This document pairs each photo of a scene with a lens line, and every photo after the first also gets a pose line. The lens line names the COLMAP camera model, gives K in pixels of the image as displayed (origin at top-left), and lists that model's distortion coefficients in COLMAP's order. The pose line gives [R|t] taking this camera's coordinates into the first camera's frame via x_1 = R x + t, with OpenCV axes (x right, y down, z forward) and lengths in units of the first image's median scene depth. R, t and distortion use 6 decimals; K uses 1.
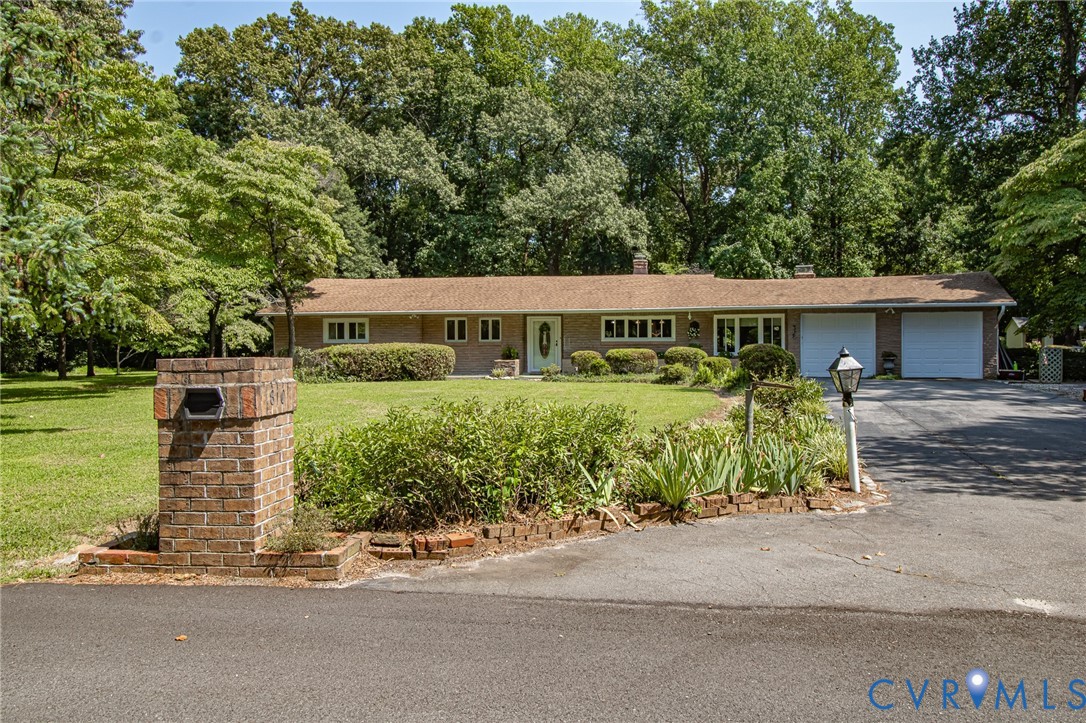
lens RADIAL K [[906.0, 0, 542.7], [0, 906.0, 359.9], [0, 0, 1]] dist [0.006209, -0.002998]
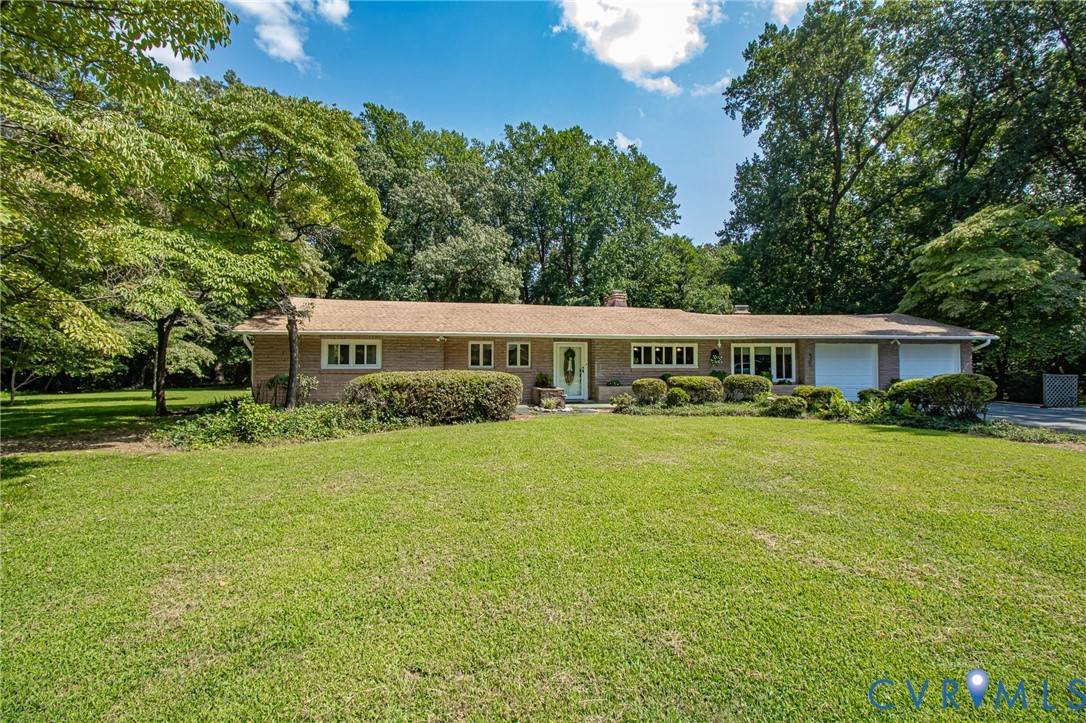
lens RADIAL K [[510.7, 0, 544.2], [0, 510.7, 350.4], [0, 0, 1]] dist [-0.011483, -0.009080]
pose [[0.934284, 0.014958, 0.356215, -0.219646], [0.002273, 0.998849, -0.047906, -0.012855], [-0.356522, 0.045568, 0.933175, 0.497227]]
